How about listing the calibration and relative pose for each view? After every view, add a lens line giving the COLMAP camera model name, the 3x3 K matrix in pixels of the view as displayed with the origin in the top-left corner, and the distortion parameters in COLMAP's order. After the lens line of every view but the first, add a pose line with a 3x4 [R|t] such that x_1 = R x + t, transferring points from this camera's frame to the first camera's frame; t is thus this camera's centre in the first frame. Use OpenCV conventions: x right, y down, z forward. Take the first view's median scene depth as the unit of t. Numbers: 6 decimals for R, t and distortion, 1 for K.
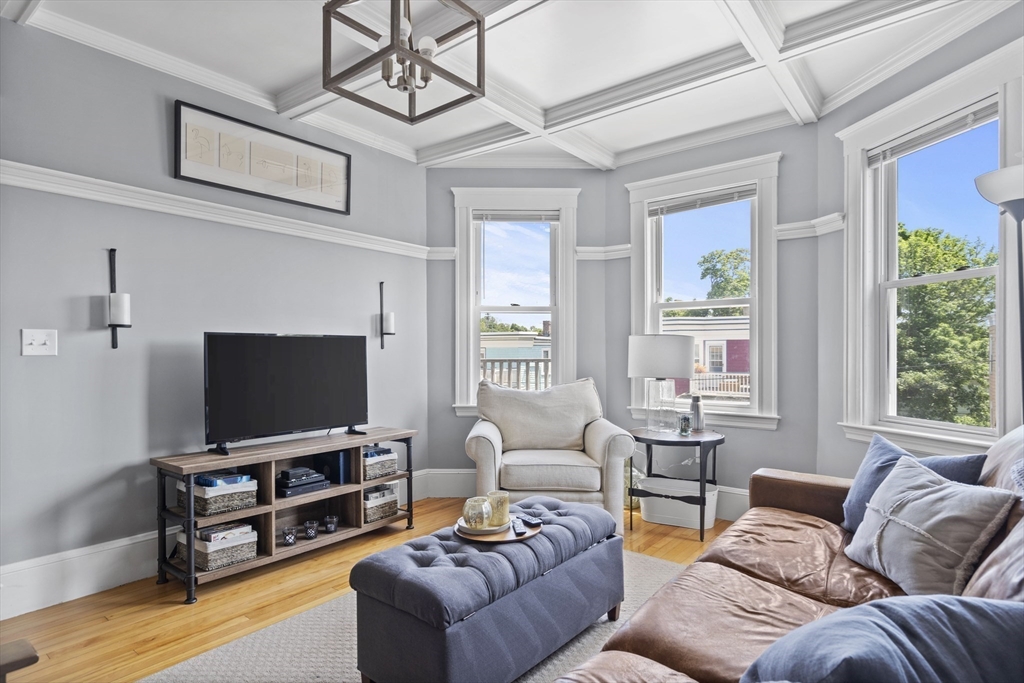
lens RADIAL K [[540.0, 0, 512.5], [0, 540.0, 354.3], [0, 0, 1]] dist [0.000028, -0.000969]
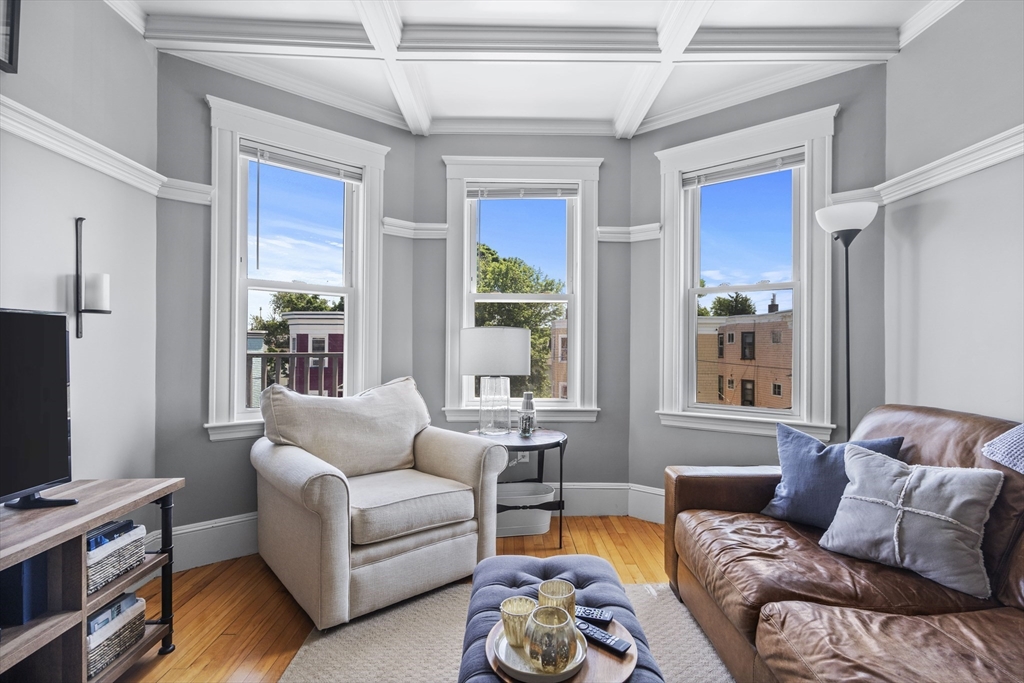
lens RADIAL K [[488.3, 0, 513.5], [0, 488.3, 343.0], [0, 0, 1]] dist [-0.003189, 0.001710]
pose [[0.773107, 0.010419, 0.634191, -0.244265], [-0.005296, 0.999936, -0.009972, -0.002359], [-0.634254, 0.004351, 0.773112, 0.374384]]
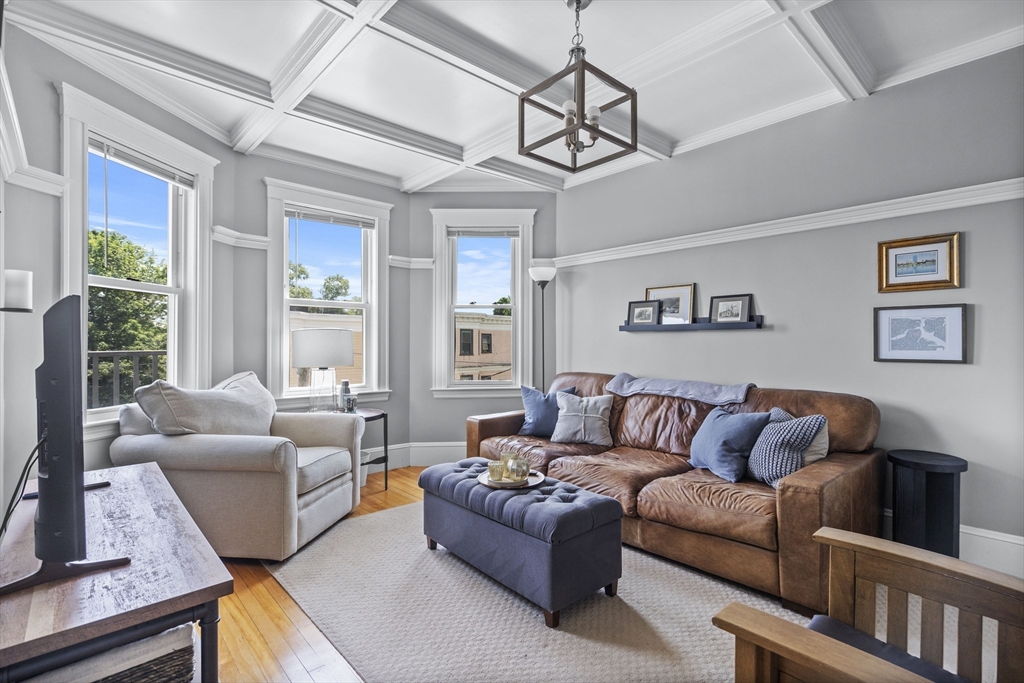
lens RADIAL K [[482.8, 0, 510.3], [0, 482.8, 344.0], [0, 0, 1]] dist [0.005651, -0.000096]
pose [[0.165079, 0.002754, 0.986277, -0.717182], [0.002260, 0.999992, -0.003171, -0.001443], [-0.986278, 0.002753, 0.165071, 0.486579]]
